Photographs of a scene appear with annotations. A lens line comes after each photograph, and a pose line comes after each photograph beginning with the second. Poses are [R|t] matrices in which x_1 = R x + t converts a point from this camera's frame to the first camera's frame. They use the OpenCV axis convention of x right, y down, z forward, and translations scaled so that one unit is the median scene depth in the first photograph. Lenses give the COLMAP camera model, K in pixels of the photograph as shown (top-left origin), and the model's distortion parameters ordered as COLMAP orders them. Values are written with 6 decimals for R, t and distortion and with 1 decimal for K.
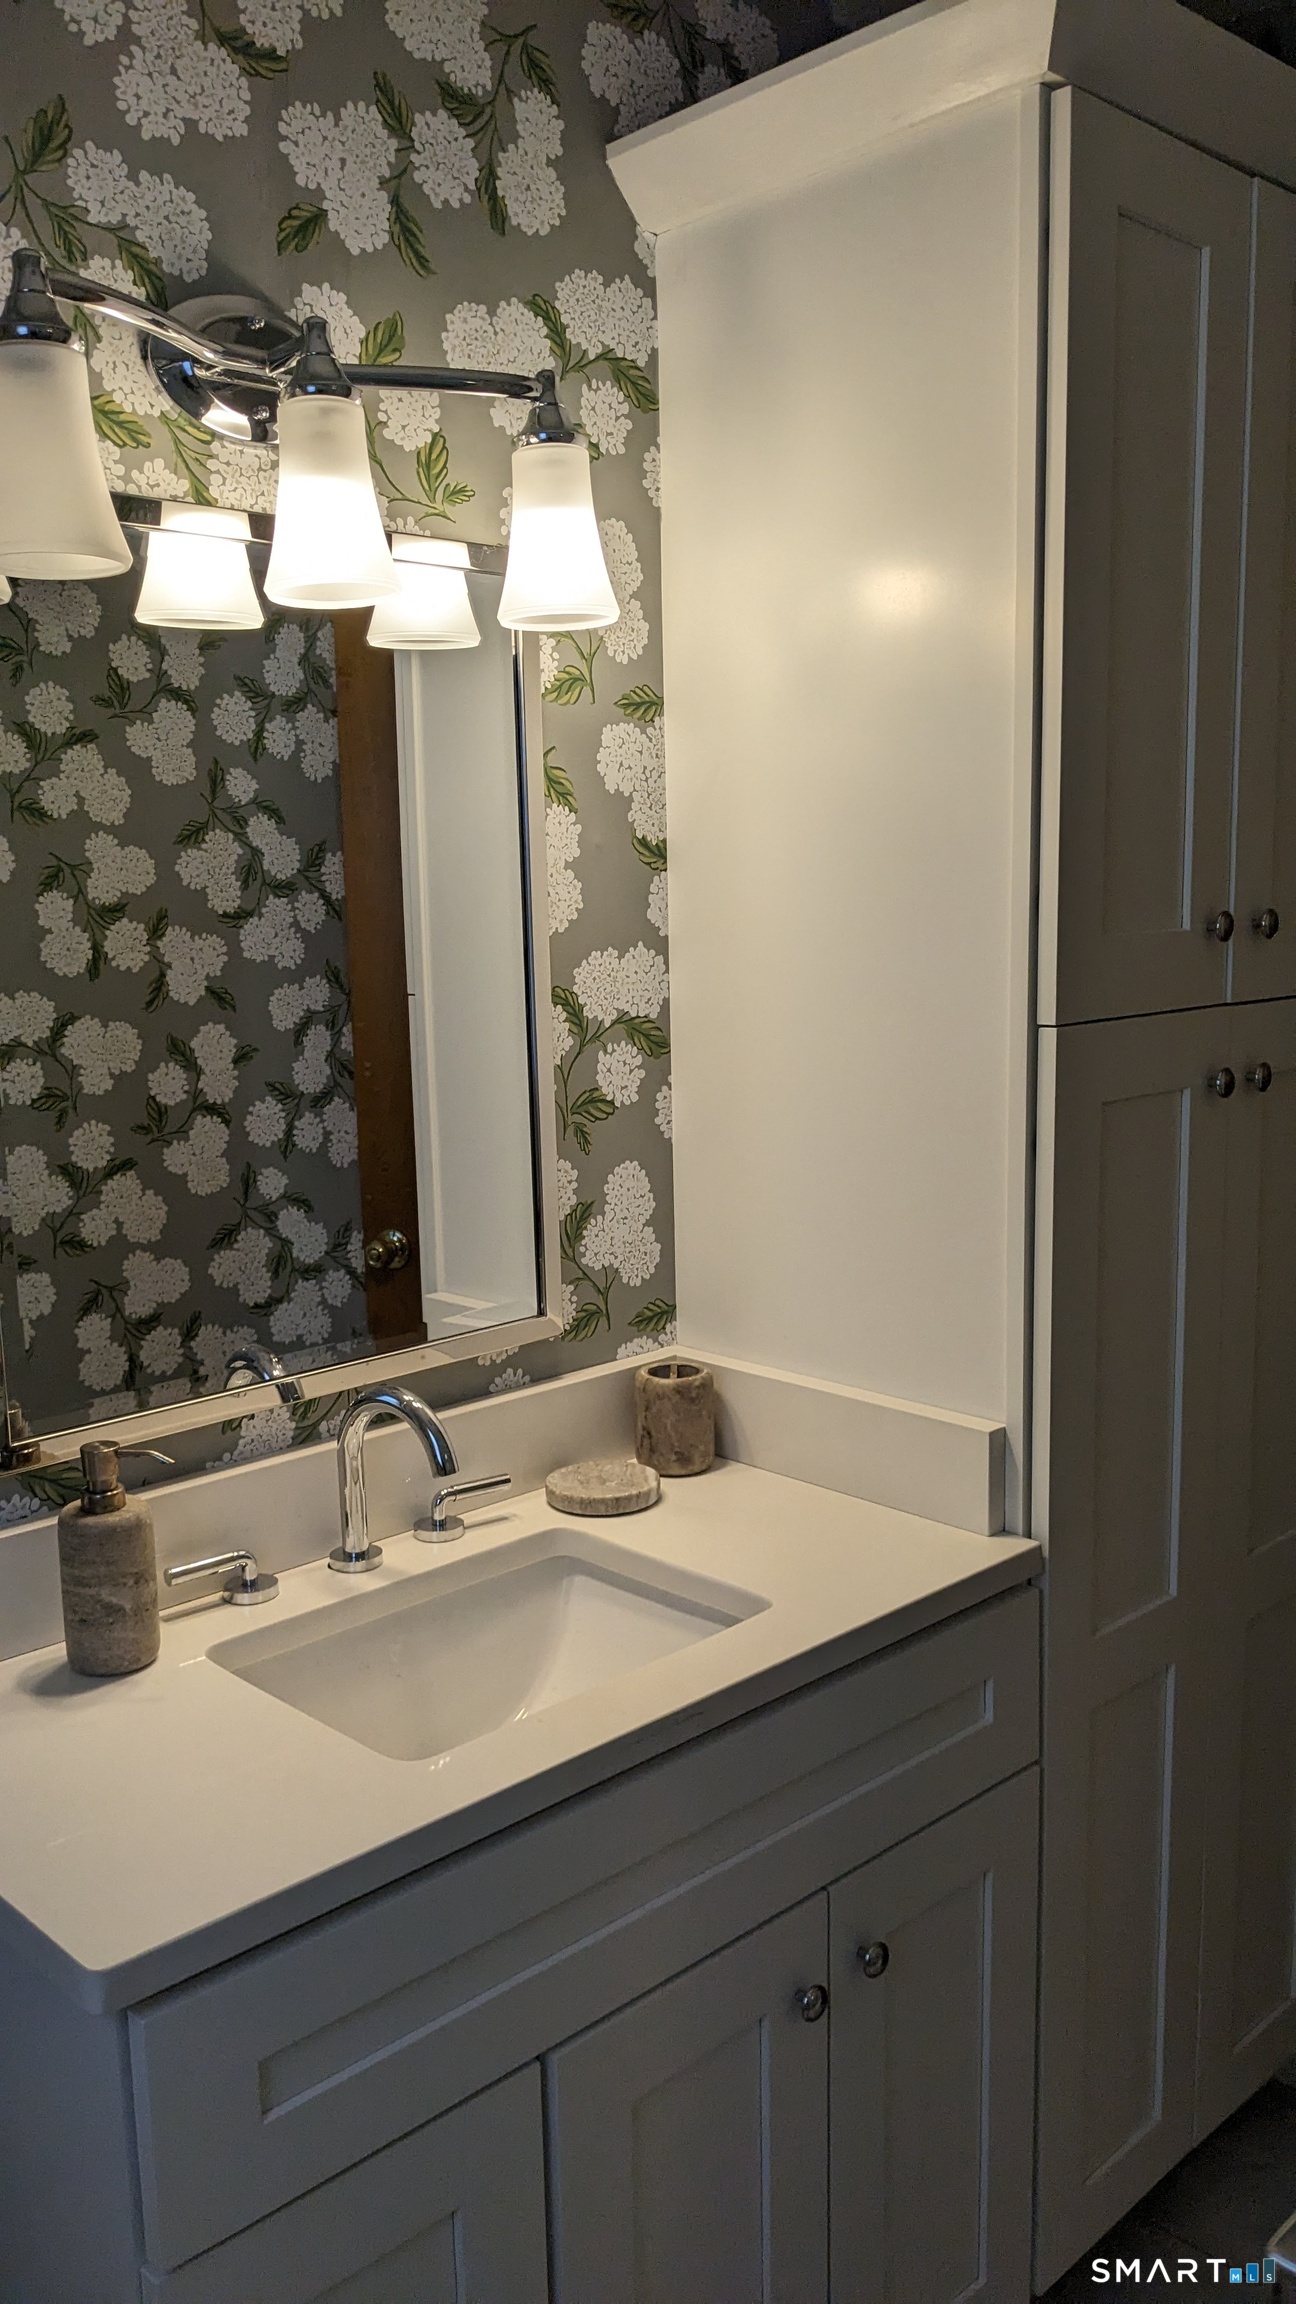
lens RADIAL K [[1841.7, 0, 648.0], [0, 1841.7, 1152.0], [0, 0, 1]] dist [0.065043, -0.117804]
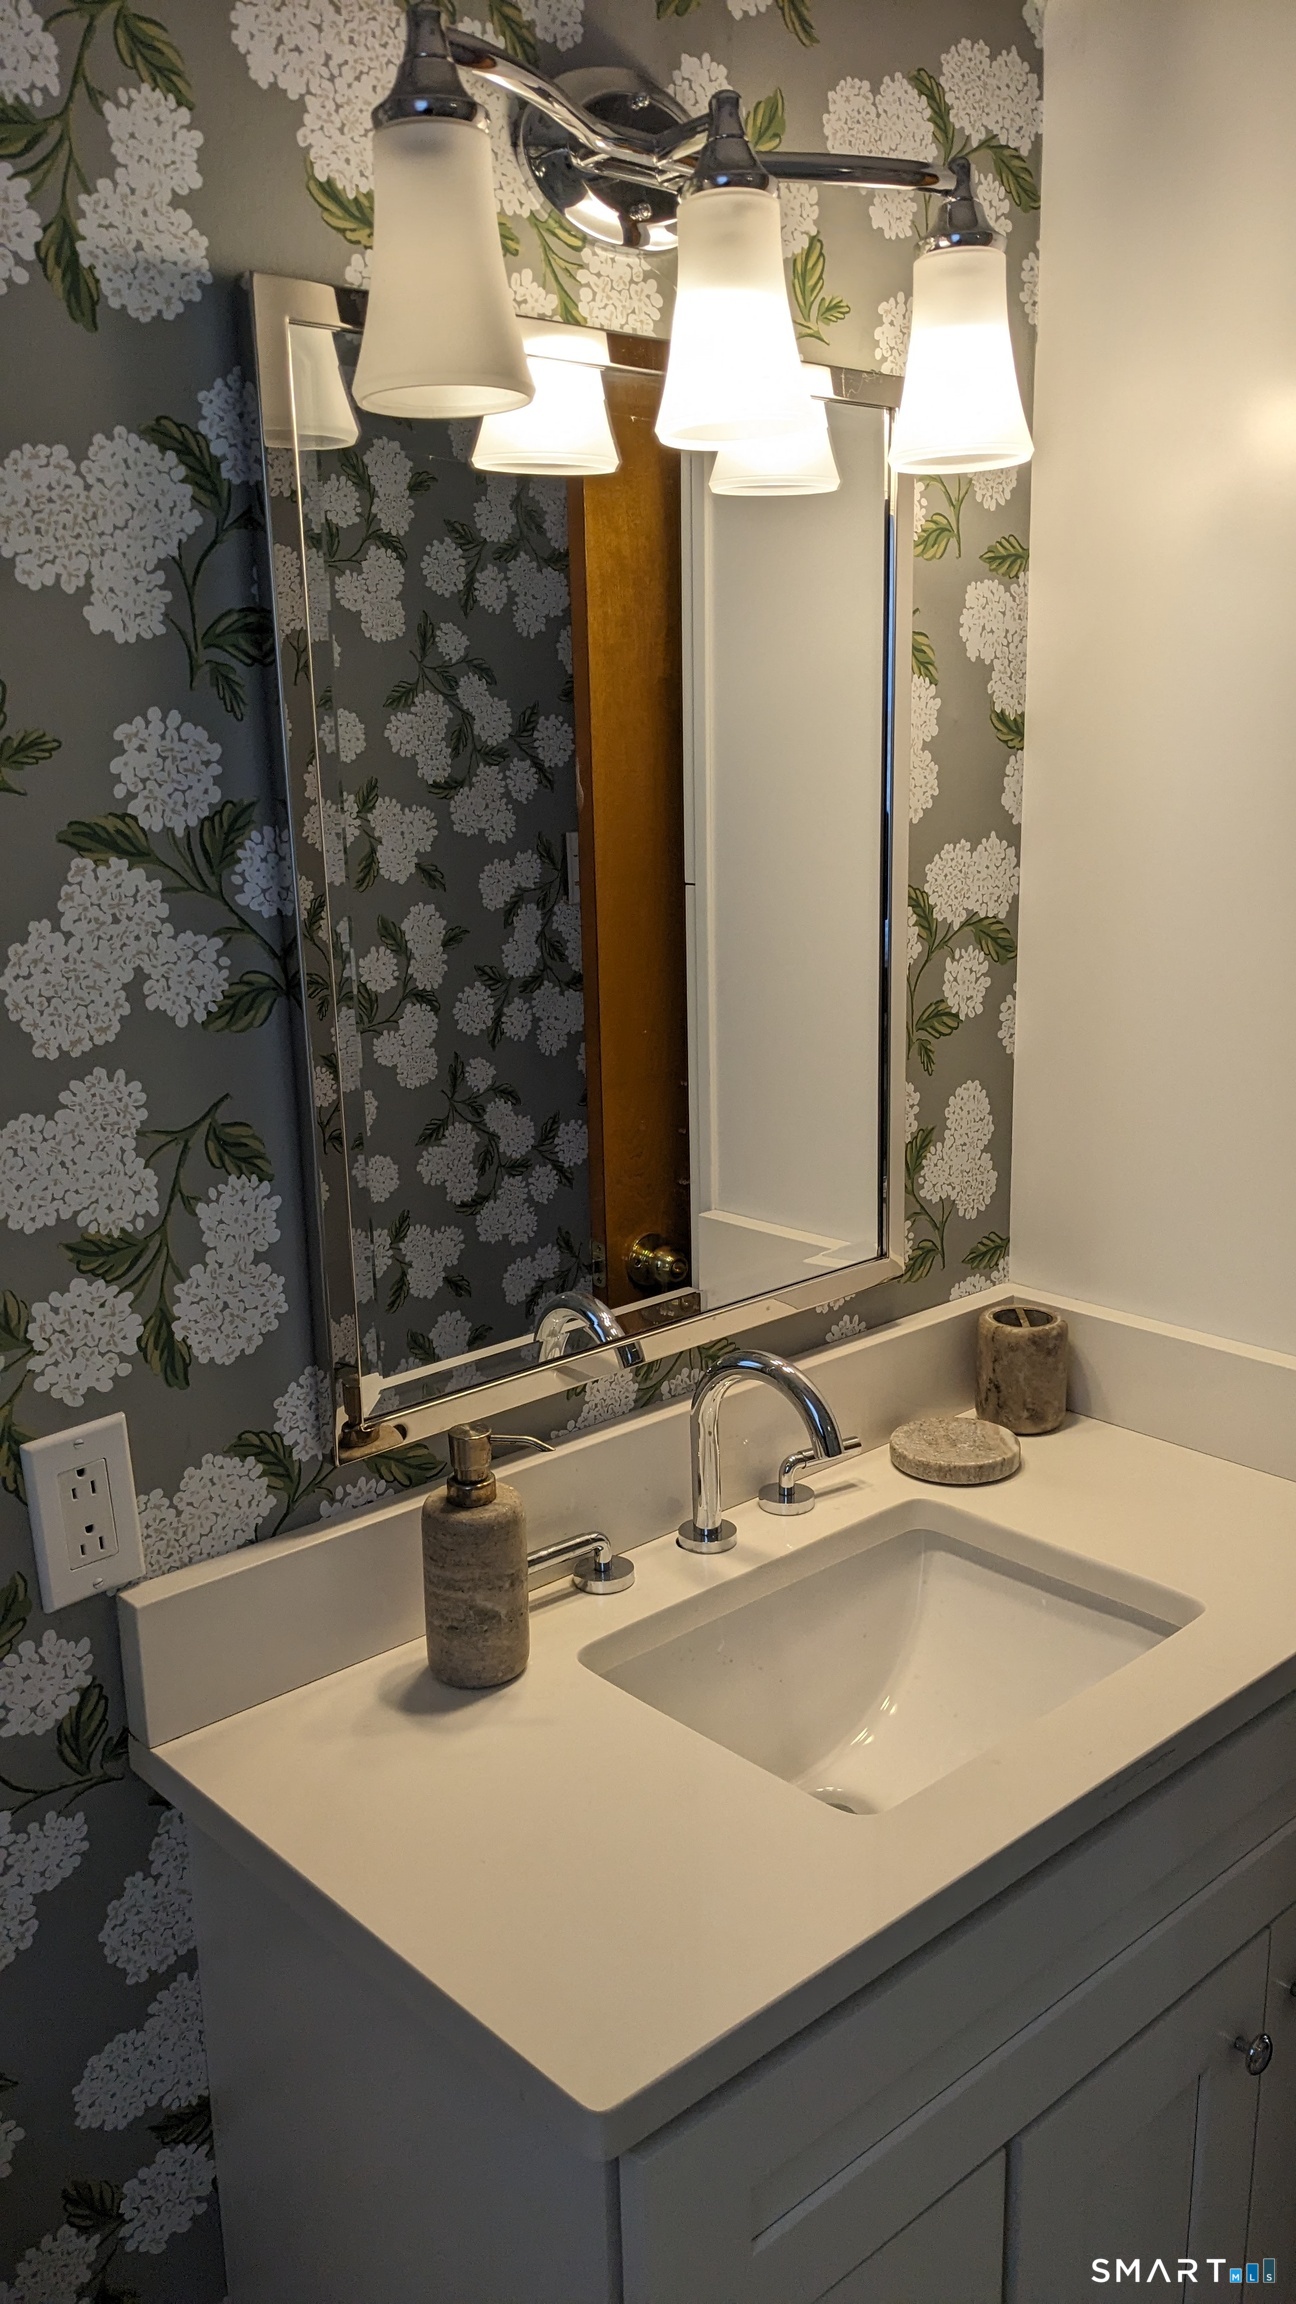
lens RADIAL K [[1851.4, 0, 648.0], [0, 1851.4, 1120.6], [0, 0, 1]] dist [0.049838, -0.081223]
pose [[0.999480, 0.007239, -0.031411, -0.143195], [-0.005154, 0.997810, 0.065941, -0.035304], [0.031819, -0.065745, 0.997329, 0.106947]]
